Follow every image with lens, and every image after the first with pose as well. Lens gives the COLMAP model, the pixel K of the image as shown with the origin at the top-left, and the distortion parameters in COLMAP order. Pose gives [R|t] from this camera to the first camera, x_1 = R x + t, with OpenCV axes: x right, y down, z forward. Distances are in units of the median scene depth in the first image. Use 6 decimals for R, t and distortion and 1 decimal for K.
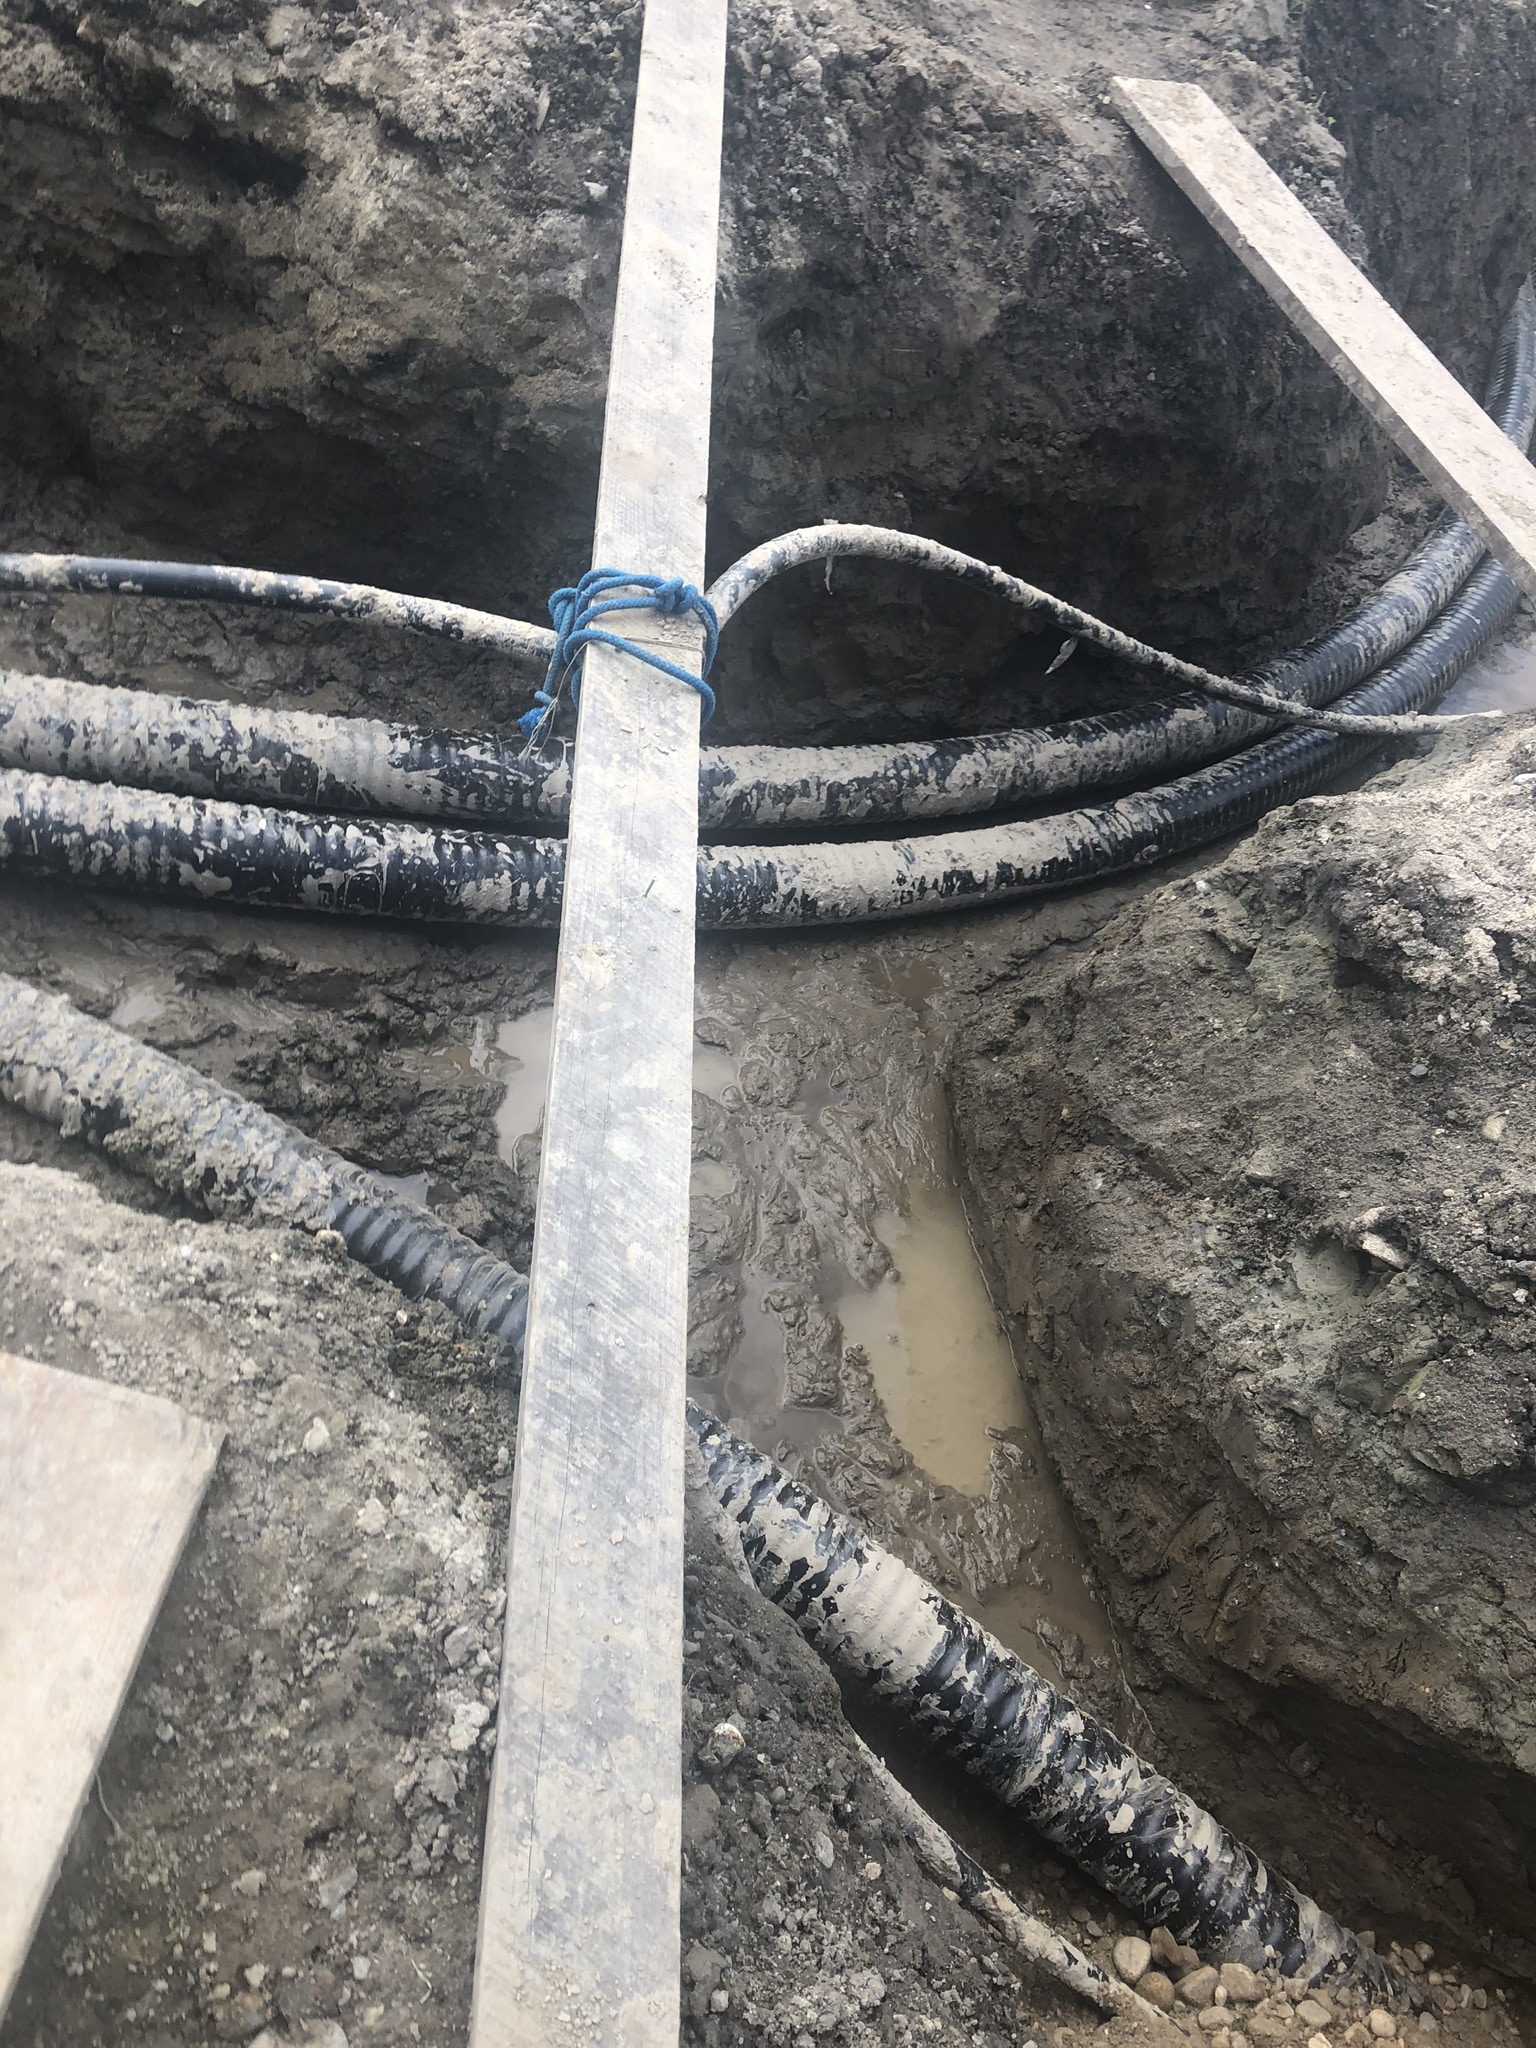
lens RADIAL K [[1653.7, 0, 772.9], [0, 1653.7, 947.4], [0, 0, 1]] dist [0.050084, -0.006398]
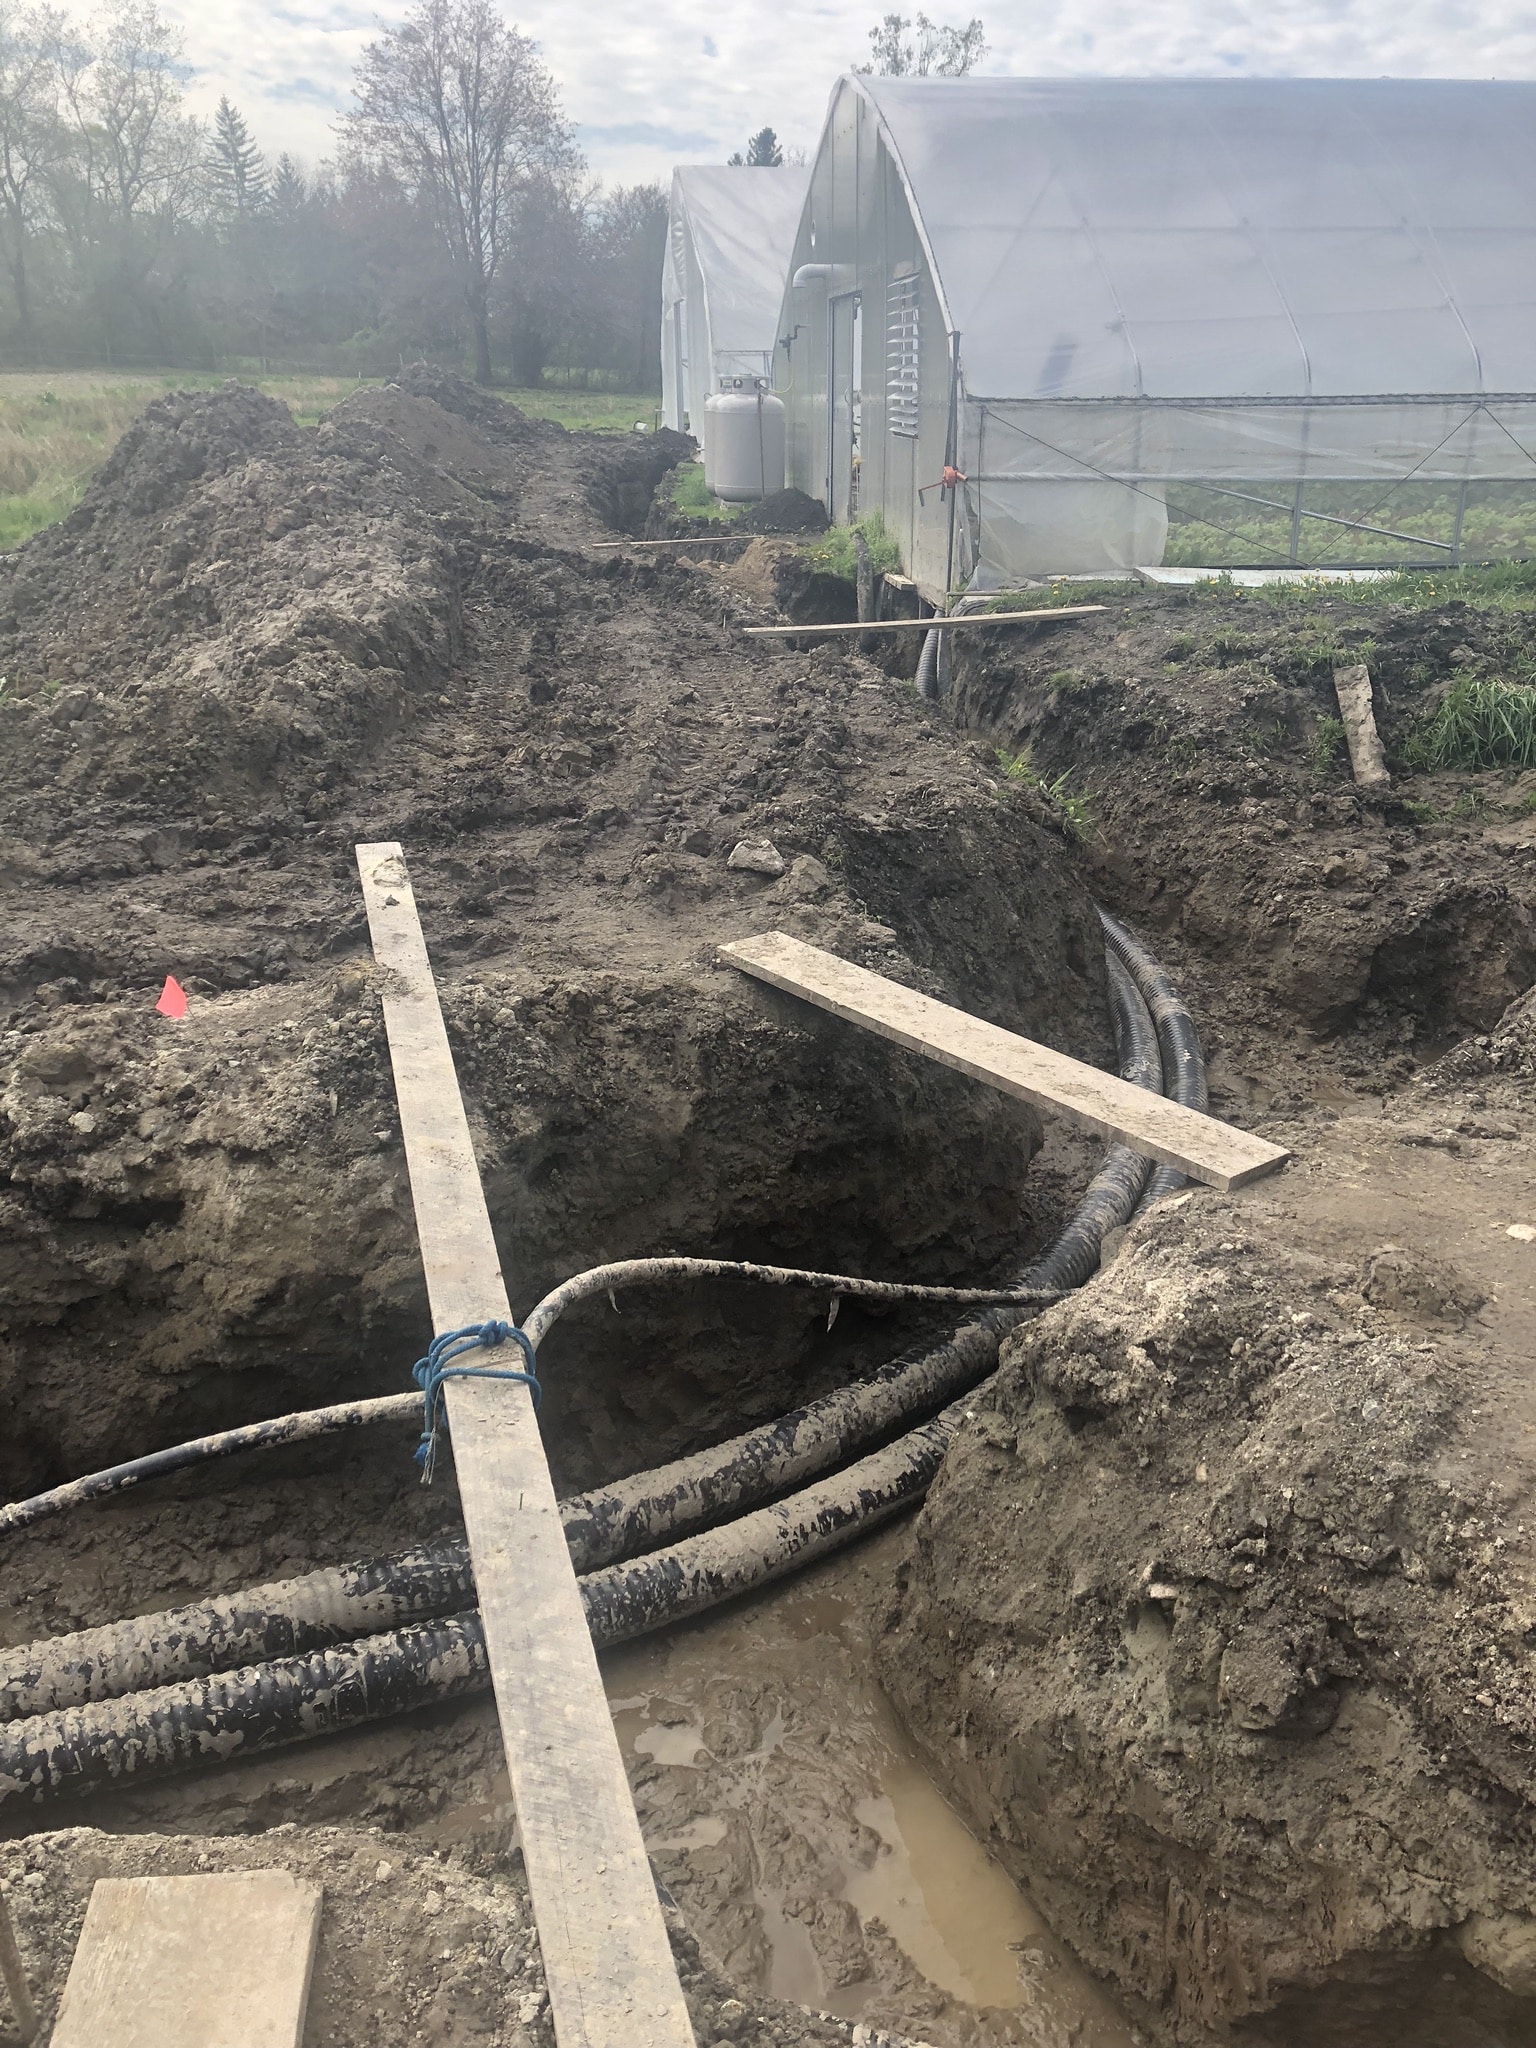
lens RADIAL K [[1653.7, 0, 772.9], [0, 1653.7, 947.4], [0, 0, 1]] dist [0.050084, -0.006398]
pose [[0.923646, -0.355428, 0.143349, 0.058168], [0.380103, 0.801767, -0.461184, 0.208414], [0.048985, 0.480458, 0.875649, -0.321064]]
